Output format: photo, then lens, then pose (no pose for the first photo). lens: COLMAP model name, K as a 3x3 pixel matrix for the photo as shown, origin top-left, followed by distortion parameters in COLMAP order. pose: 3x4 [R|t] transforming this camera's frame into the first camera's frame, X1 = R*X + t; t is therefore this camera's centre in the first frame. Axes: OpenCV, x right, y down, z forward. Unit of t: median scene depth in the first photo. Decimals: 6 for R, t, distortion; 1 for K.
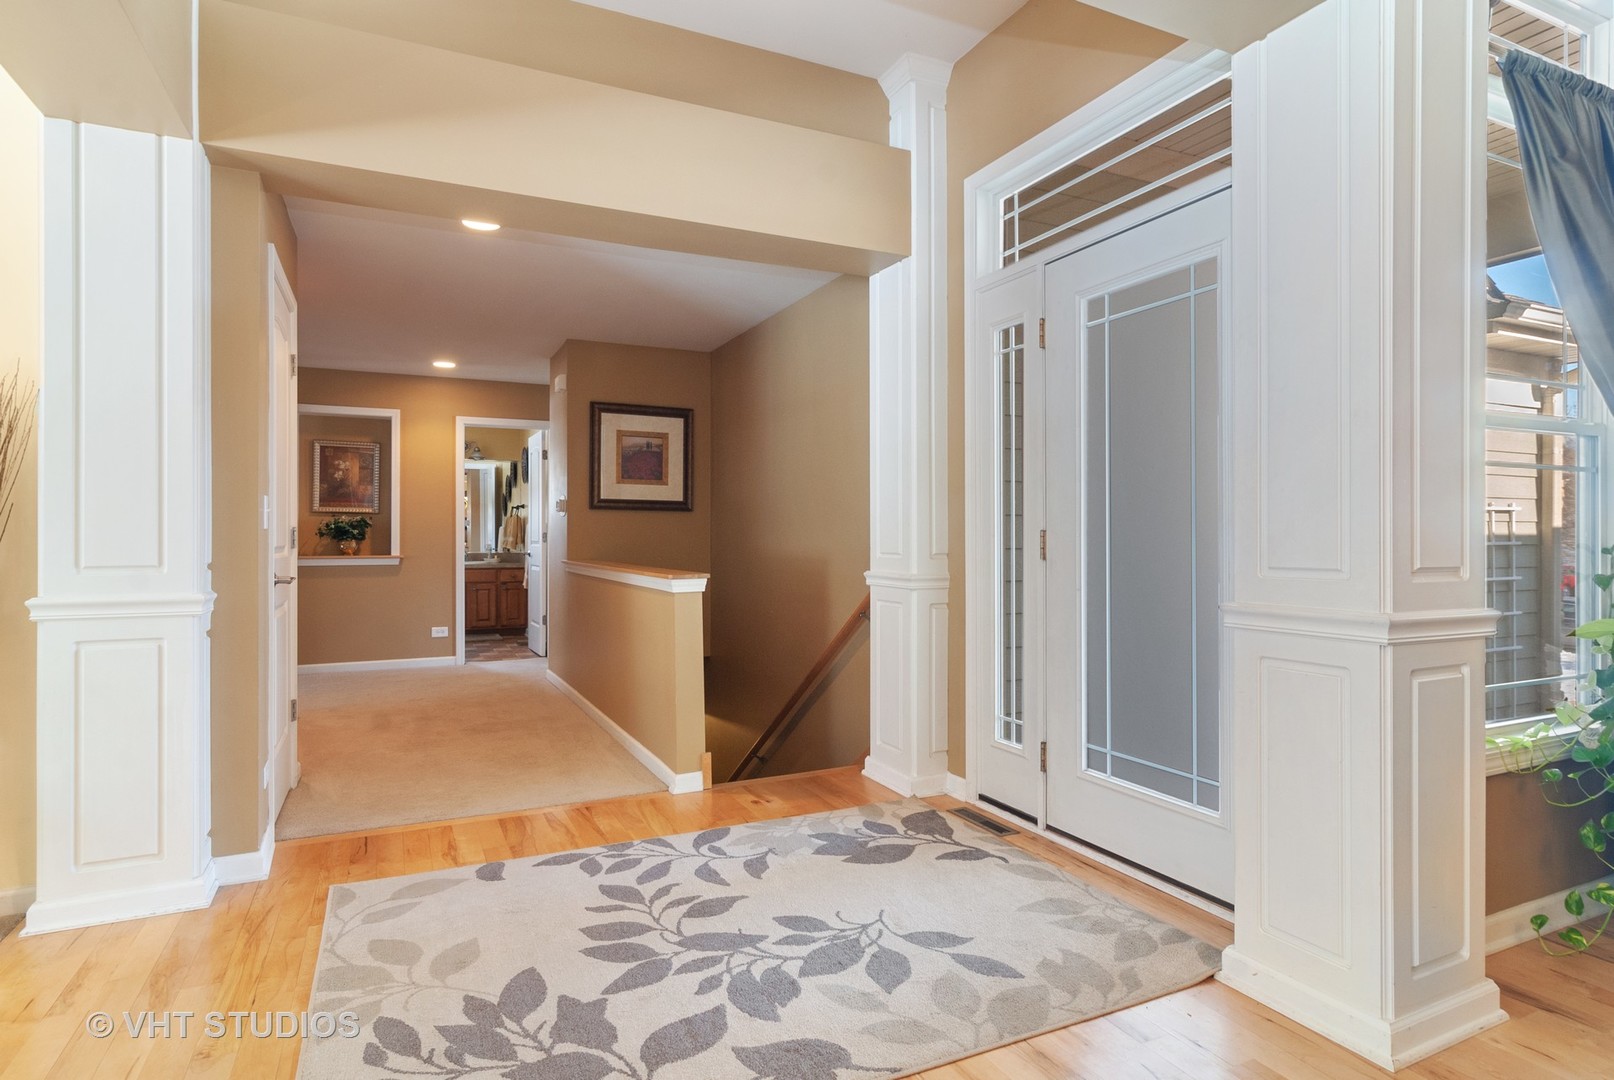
lens RADIAL K [[868.1, 0, 799.7], [0, 868.1, 538.1], [0, 0, 1]] dist [-0.000829, 0.000933]
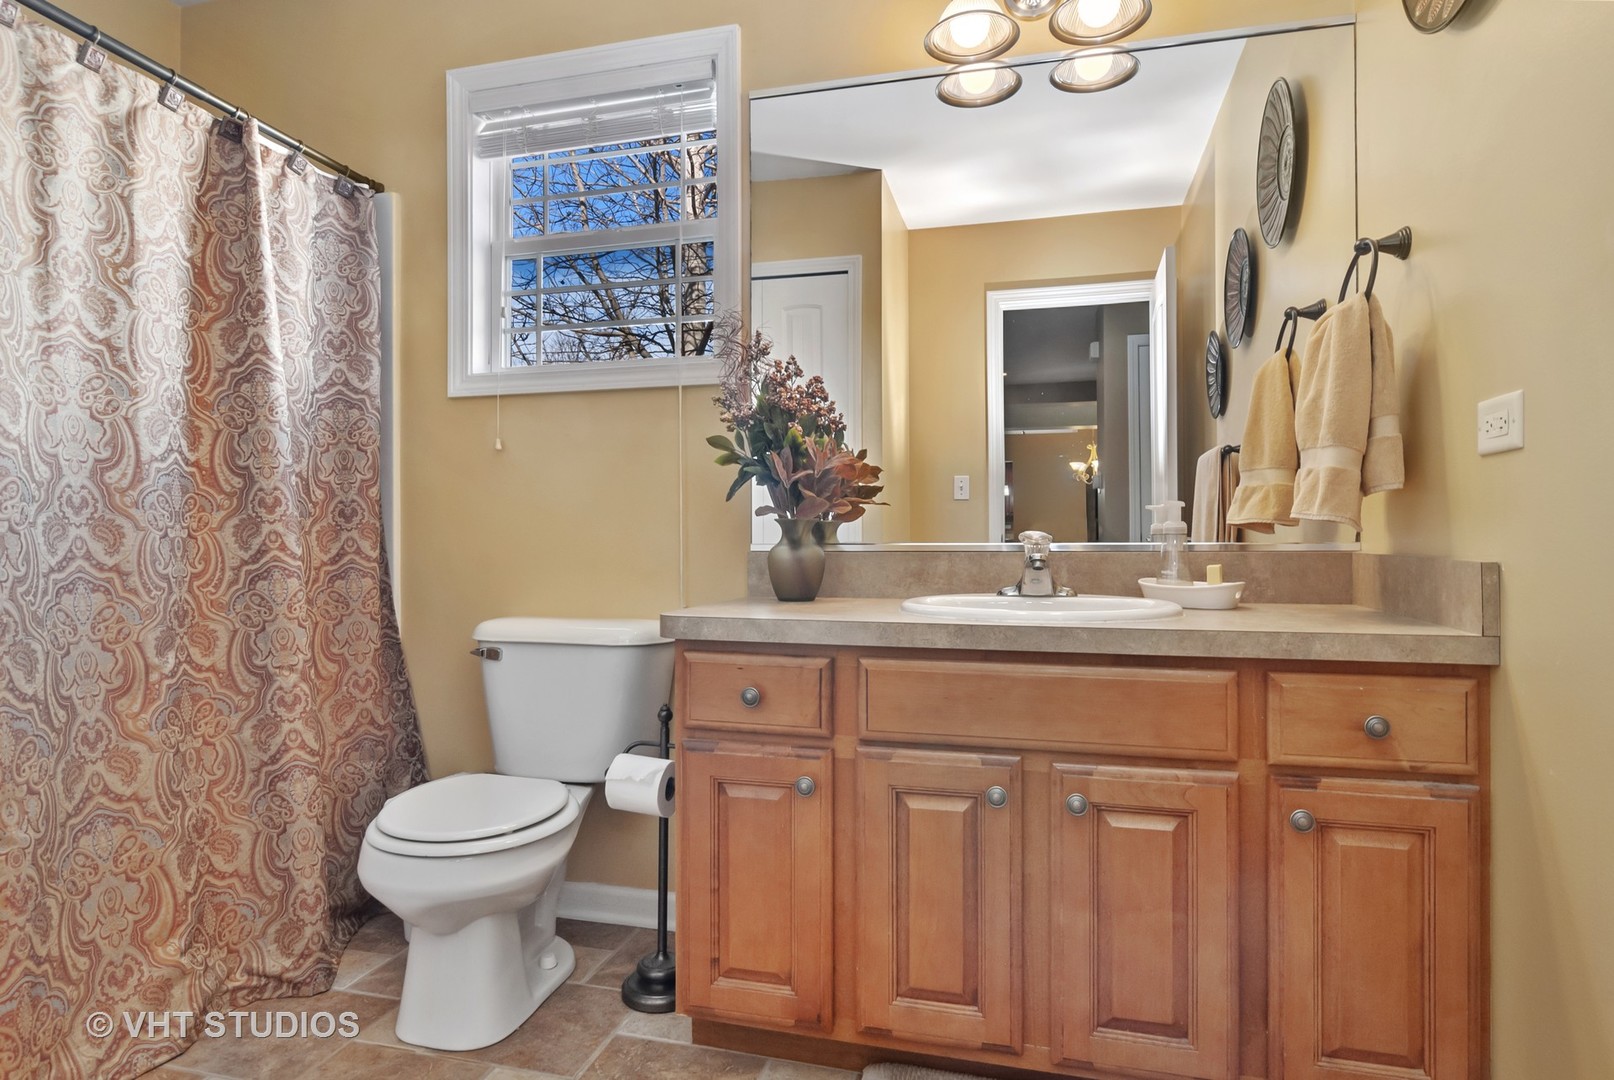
lens RADIAL K [[848.9, 0, 854.3], [0, 848.9, 538.3], [0, 0, 1]] dist [0.017314, 0.000266]
pose [[0.785557, -0.001955, -0.618786, -0.405309], [-0.001738, 0.999984, -0.005366, 0.021129], [0.618786, 0.005291, 0.785542, 1.108025]]
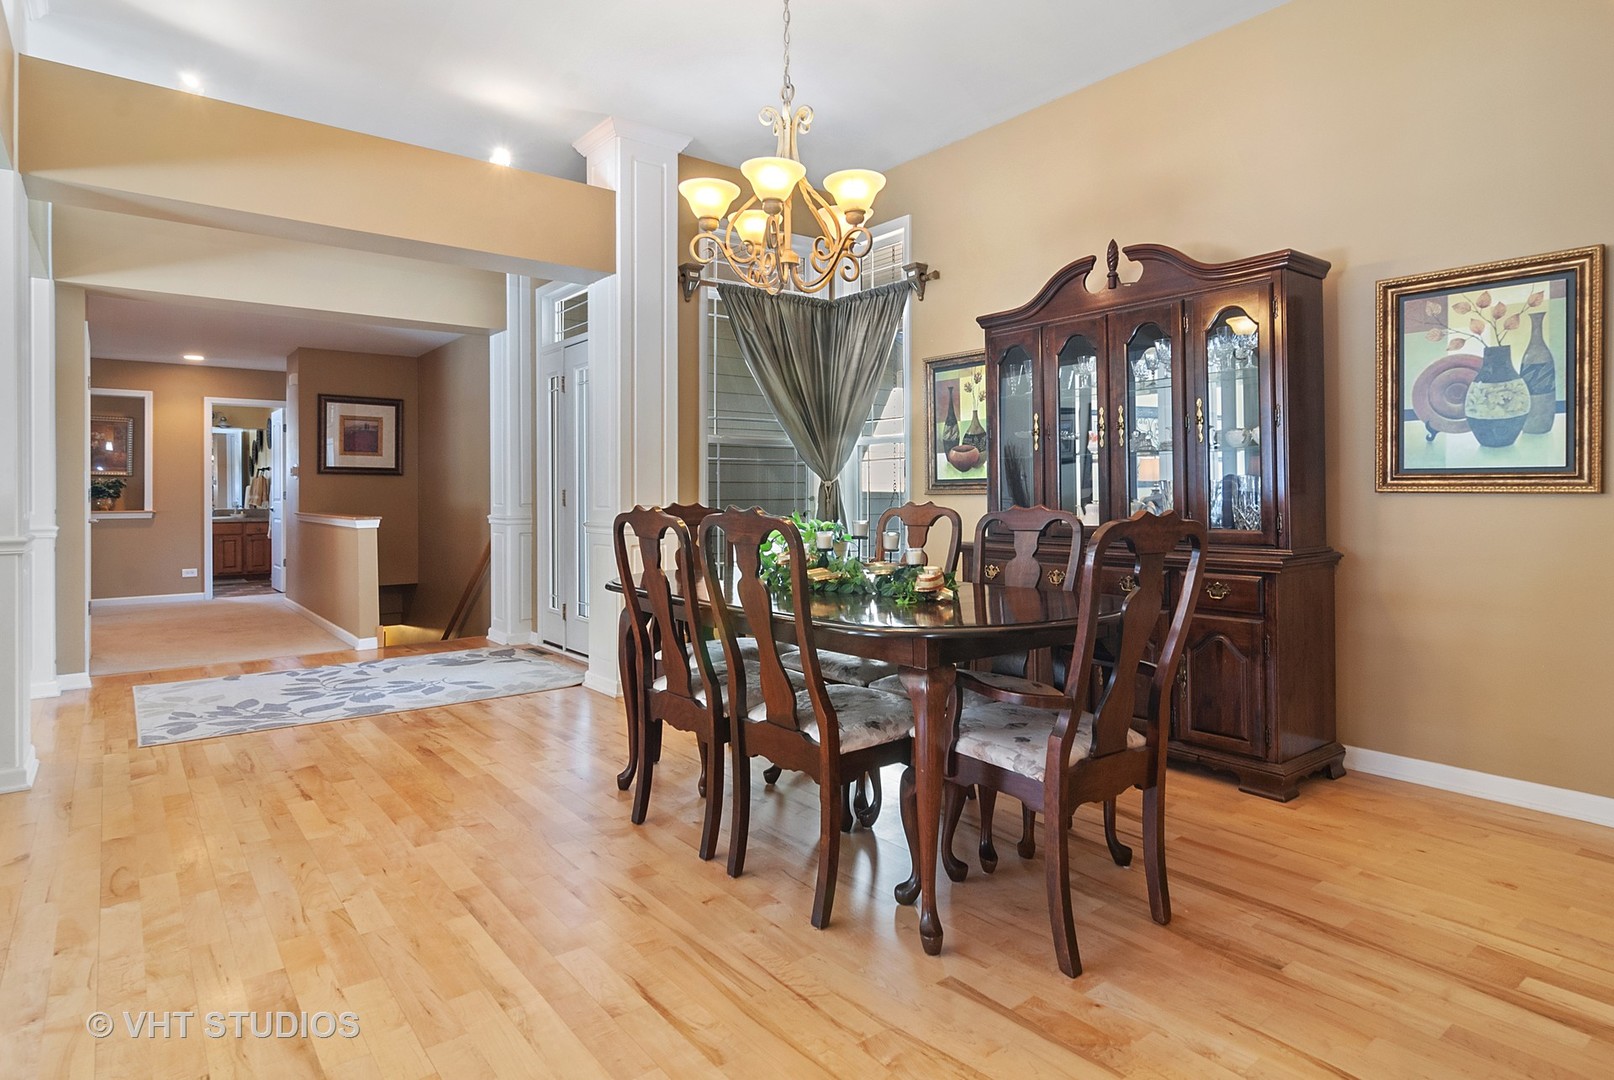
lens RADIAL K [[885.3, 0, 807.2], [0, 885.3, 495.8], [0, 0, 1]] dist [-0.002941, 0.000424]
pose [[0.974440, -0.002742, 0.224633, 0.155155], [0.002767, 0.999996, 0.000201, 0.001731], [-0.224632, 0.000426, 0.974443, -0.412847]]
